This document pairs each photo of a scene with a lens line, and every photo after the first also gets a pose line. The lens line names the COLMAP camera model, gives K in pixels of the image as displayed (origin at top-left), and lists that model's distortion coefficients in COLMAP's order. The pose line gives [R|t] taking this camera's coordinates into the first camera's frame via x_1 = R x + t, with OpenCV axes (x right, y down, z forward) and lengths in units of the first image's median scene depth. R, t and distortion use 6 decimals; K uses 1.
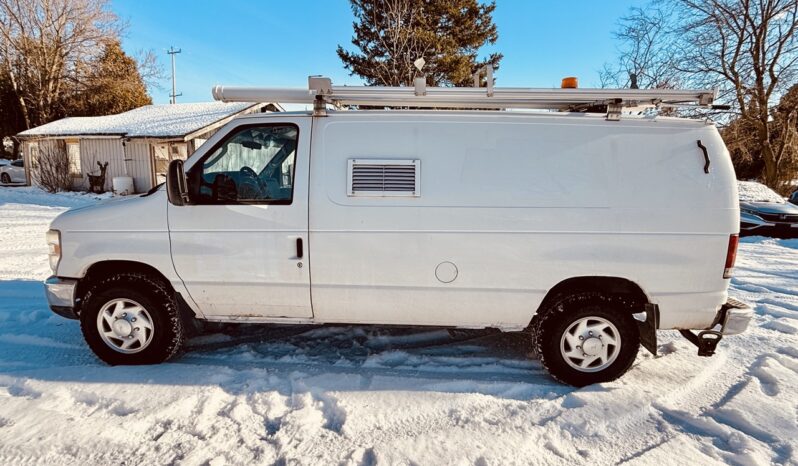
lens RADIAL K [[366.4, 0, 398.7], [0, 366.4, 241.6], [0, 0, 1]] dist [-0.000821, -0.000072]
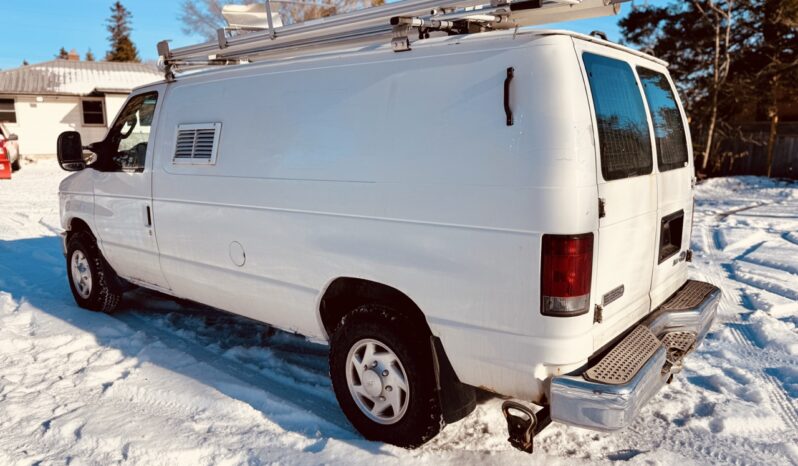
lens RADIAL K [[561.8, 0, 399.0], [0, 561.8, 233.0], [0, 0, 1]] dist [0.026052, -0.001859]
pose [[0.788609, 0.076472, -0.610121, 1.214479], [-0.077168, 0.996700, 0.025182, -0.026011], [0.610033, 0.027223, 0.791908, 0.193985]]
